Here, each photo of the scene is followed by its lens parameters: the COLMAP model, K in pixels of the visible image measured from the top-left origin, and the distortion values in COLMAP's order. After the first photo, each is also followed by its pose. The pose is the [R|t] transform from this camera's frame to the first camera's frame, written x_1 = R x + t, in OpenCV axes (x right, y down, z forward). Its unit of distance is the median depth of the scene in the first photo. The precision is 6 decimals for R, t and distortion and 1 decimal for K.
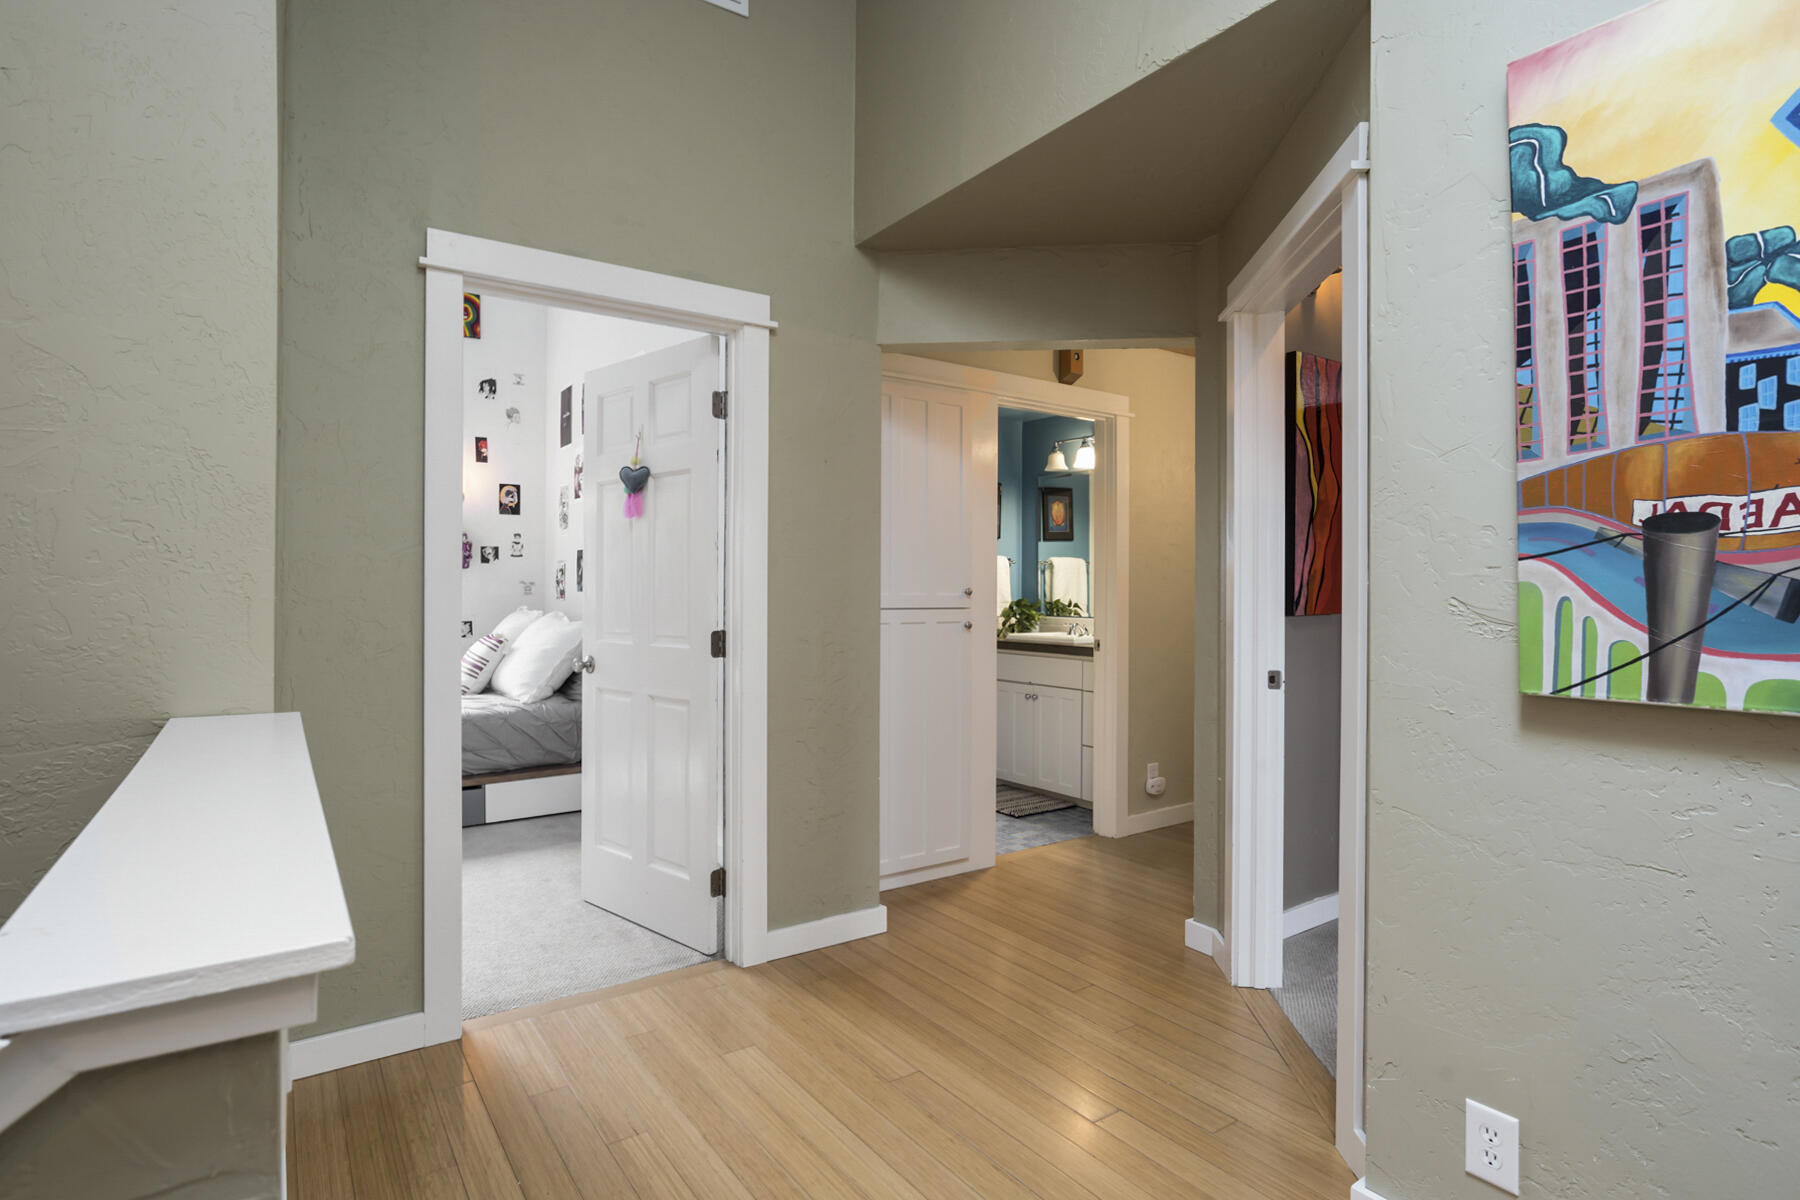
lens RADIAL K [[901.1, 0, 904.0], [0, 901.1, 596.6], [0, 0, 1]] dist [-0.019706, 0.007685]
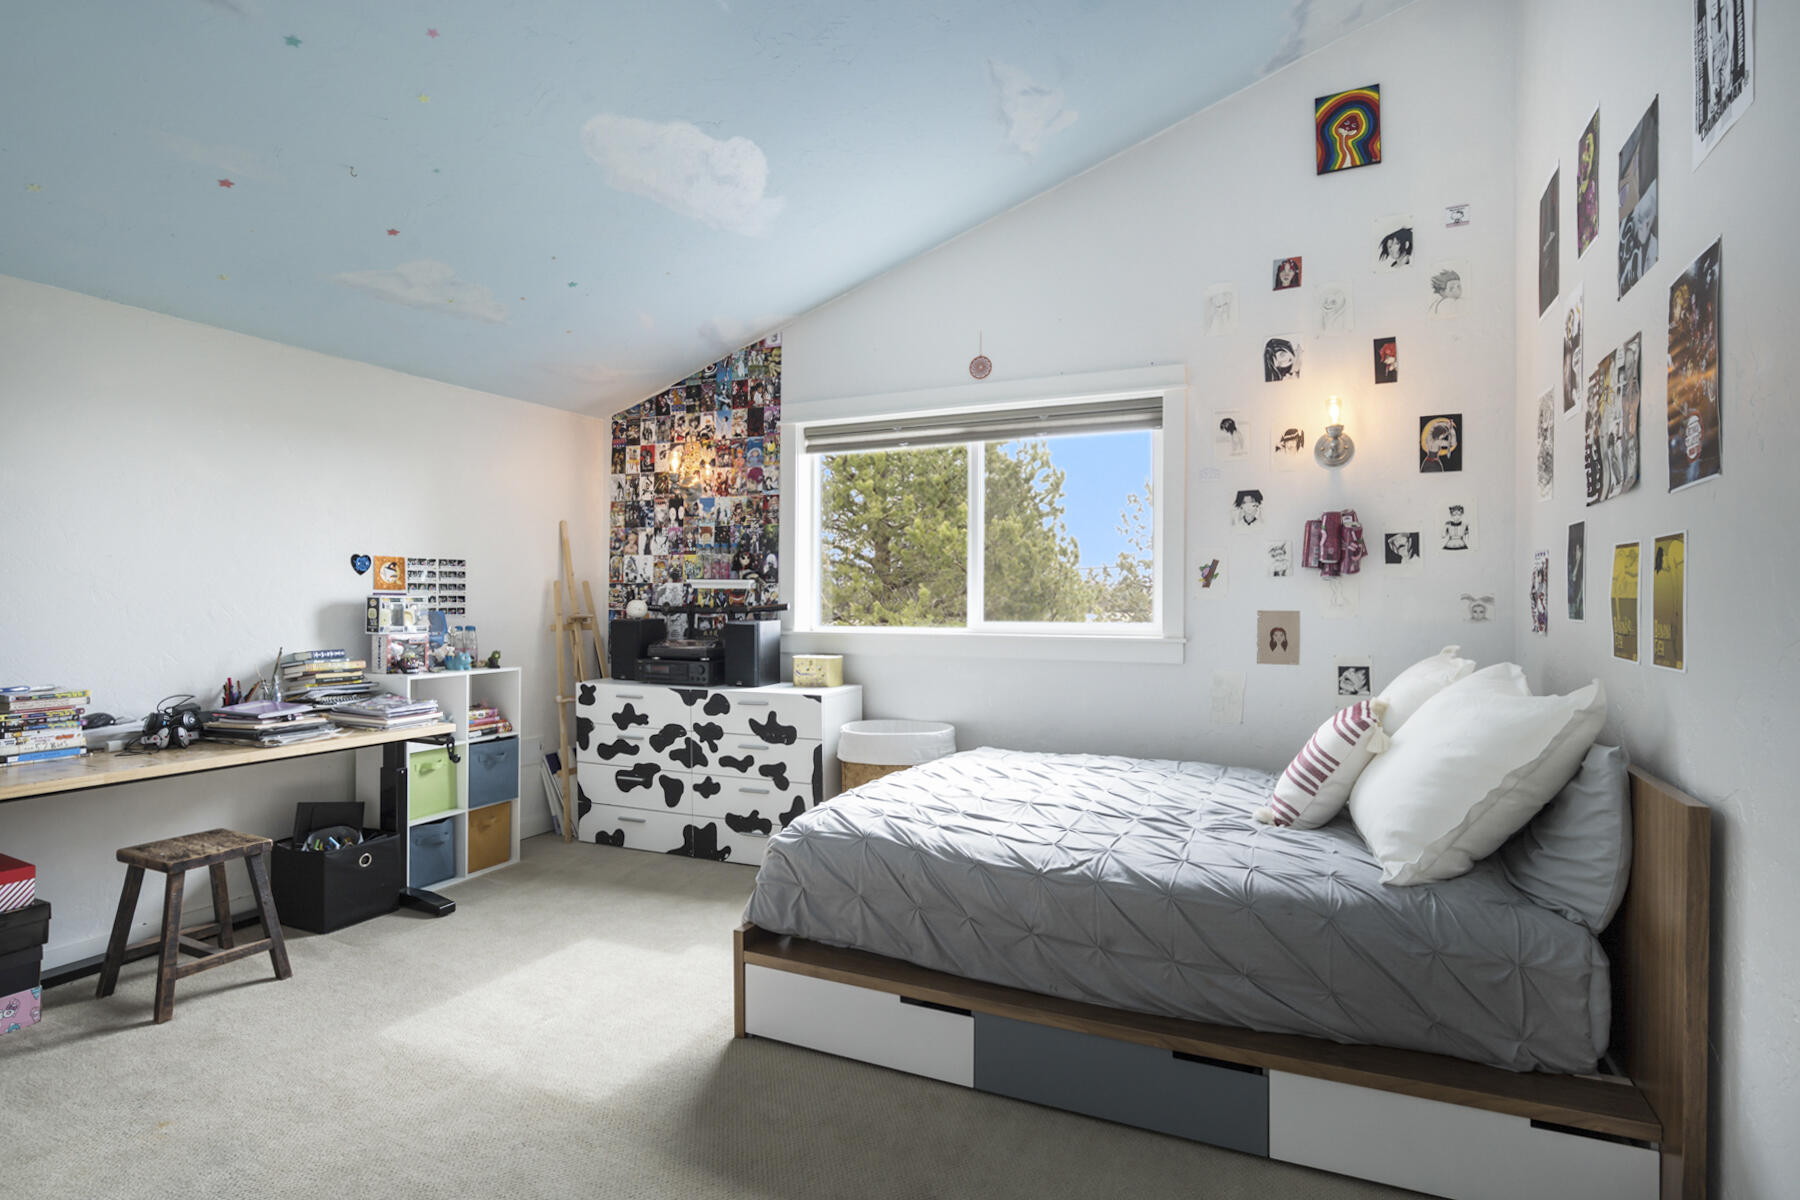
lens RADIAL K [[901.1, 0, 913.0], [0, 901.1, 604.1], [0, 0, 1]] dist [-0.019706, 0.007685]
pose [[0.488538, -0.000620, -0.872543, -0.128914], [-0.004486, 0.999985, -0.003222, -0.009220], [0.872531, 0.005488, 0.488527, 0.472968]]
